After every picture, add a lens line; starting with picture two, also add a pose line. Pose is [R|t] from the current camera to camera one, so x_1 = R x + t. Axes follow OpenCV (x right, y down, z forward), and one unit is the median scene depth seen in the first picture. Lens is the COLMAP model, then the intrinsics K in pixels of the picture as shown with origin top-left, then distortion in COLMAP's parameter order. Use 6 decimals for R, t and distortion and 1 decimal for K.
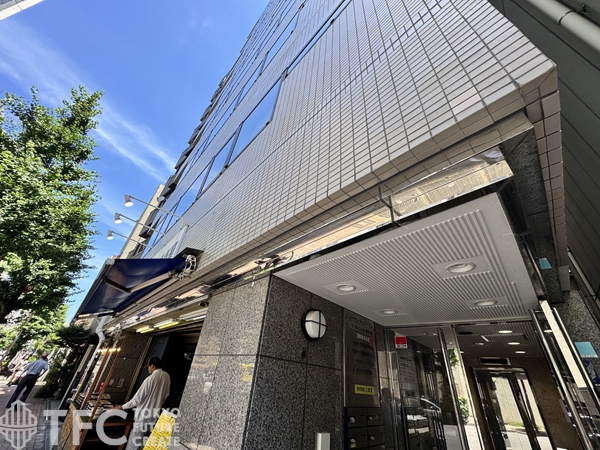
lens RADIAL K [[239.7, 0, 300.4], [0, 239.7, 225.0], [0, 0, 1]] dist [-0.002838, 0.000181]
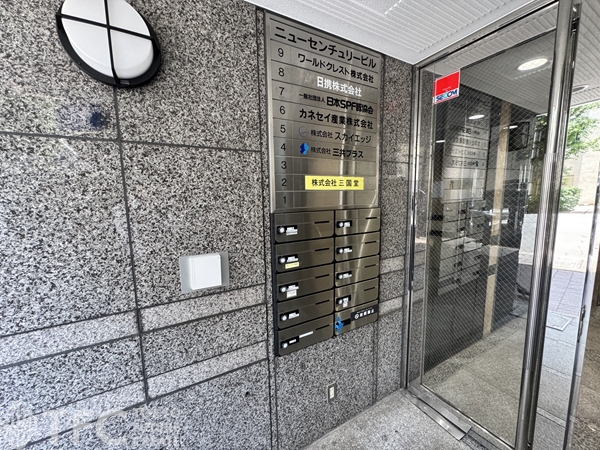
lens RADIAL K [[239.7, 0, 296.6], [0, 239.7, 224.6], [0, 0, 1]] dist [-0.002838, 0.000181]
pose [[0.933537, -0.061345, -0.353193, 0.434781], [0.272477, 0.761660, 0.587903, 0.499276], [0.232949, -0.645066, 0.727753, 0.632118]]
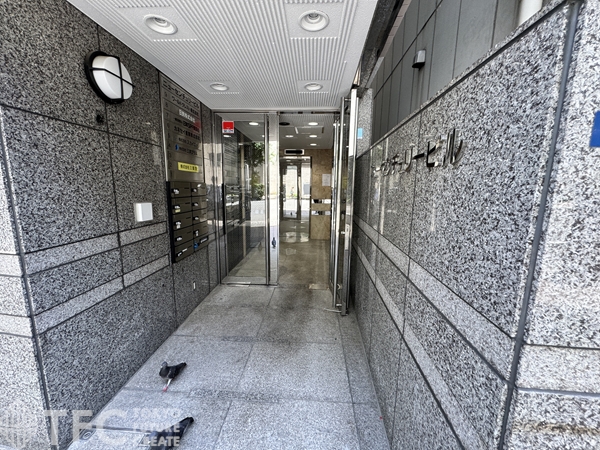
lens RADIAL K [[239.7, 0, 298.2], [0, 239.7, 223.9], [0, 0, 1]] dist [-0.002838, 0.000181]
pose [[0.792794, -0.170450, 0.585171, 0.011986], [-0.284508, 0.745583, 0.602629, 0.166422], [-0.539011, -0.644246, 0.542599, 0.092207]]
